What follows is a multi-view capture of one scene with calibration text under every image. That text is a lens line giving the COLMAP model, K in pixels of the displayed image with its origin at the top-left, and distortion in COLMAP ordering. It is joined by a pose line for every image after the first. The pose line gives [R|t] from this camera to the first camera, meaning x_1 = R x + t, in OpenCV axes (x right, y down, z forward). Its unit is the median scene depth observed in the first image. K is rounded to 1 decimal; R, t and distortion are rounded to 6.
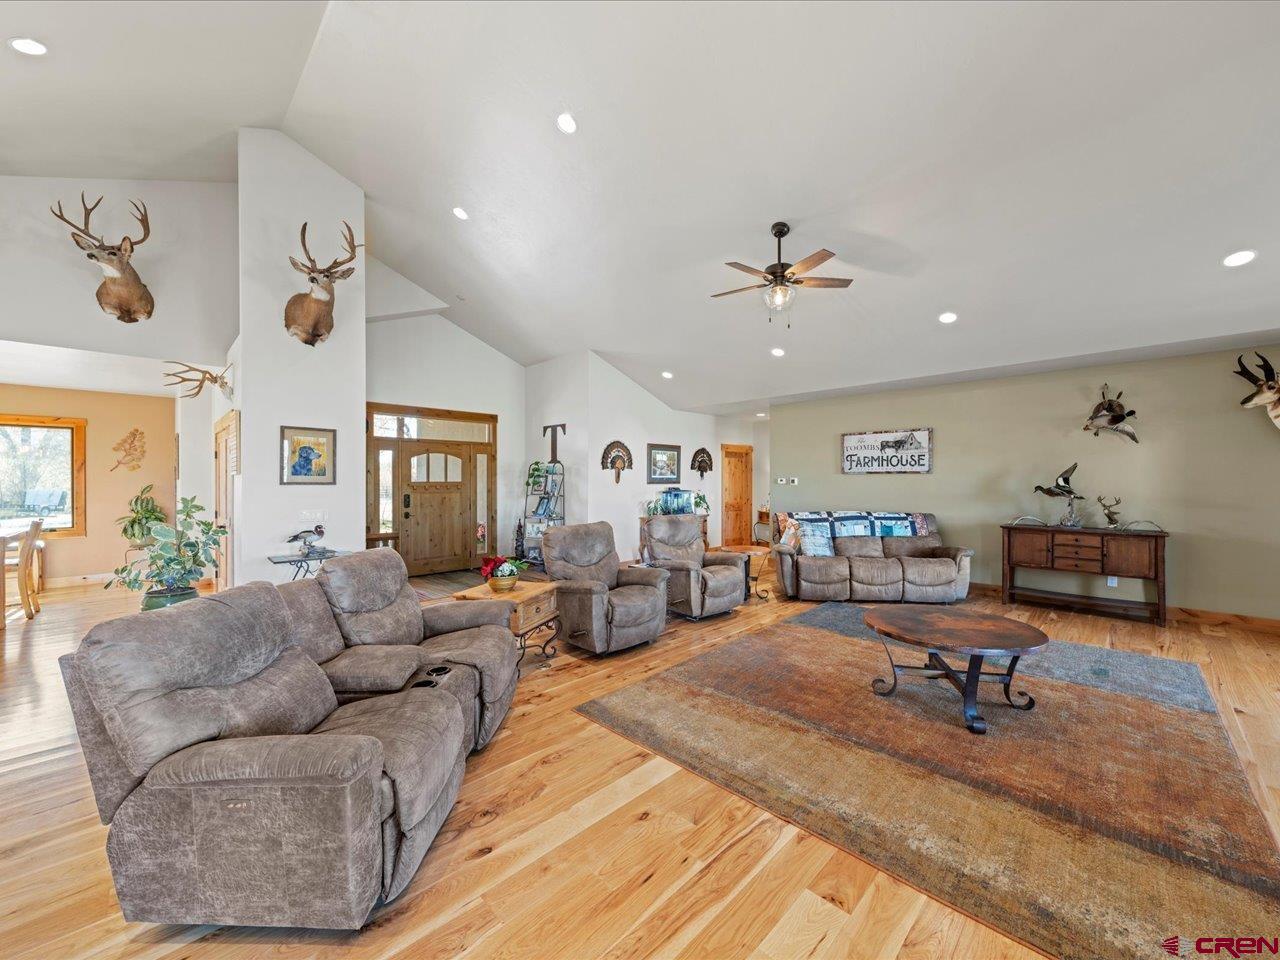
lens RADIAL K [[490.7, 0, 639.8], [0, 490.7, 482.8], [0, 0, 1]] dist [0.000858, -0.000214]
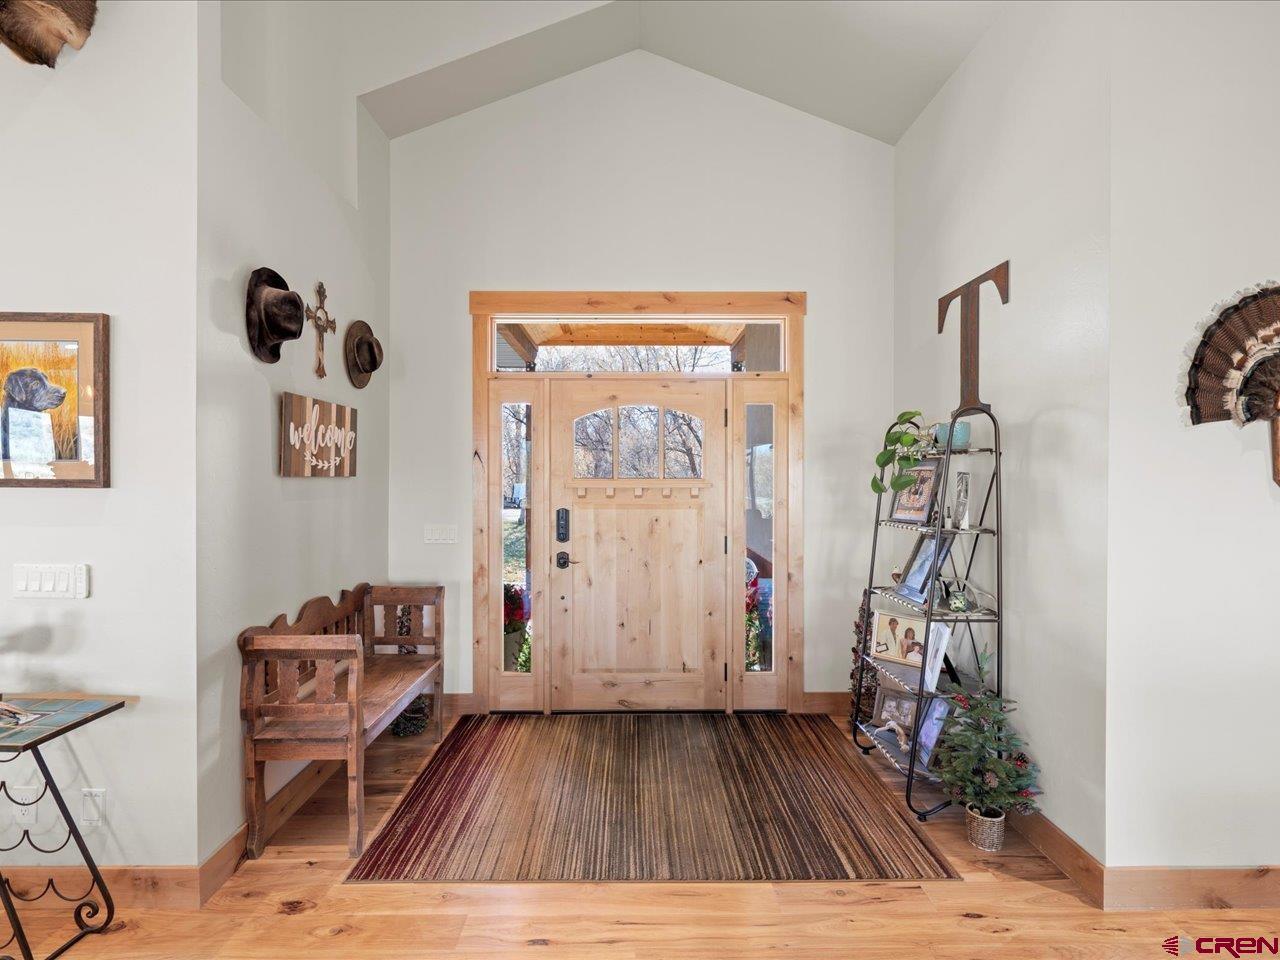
lens RADIAL K [[632.9, 0, 646.8], [0, 632.9, 477.9], [0, 0, 1]] dist [-0.002704, 0.000482]
pose [[0.717688, 0.004309, -0.696352, -0.053299], [-0.004076, 0.999990, 0.001987, -0.003003], [0.696353, 0.001412, 0.717698, 0.618152]]
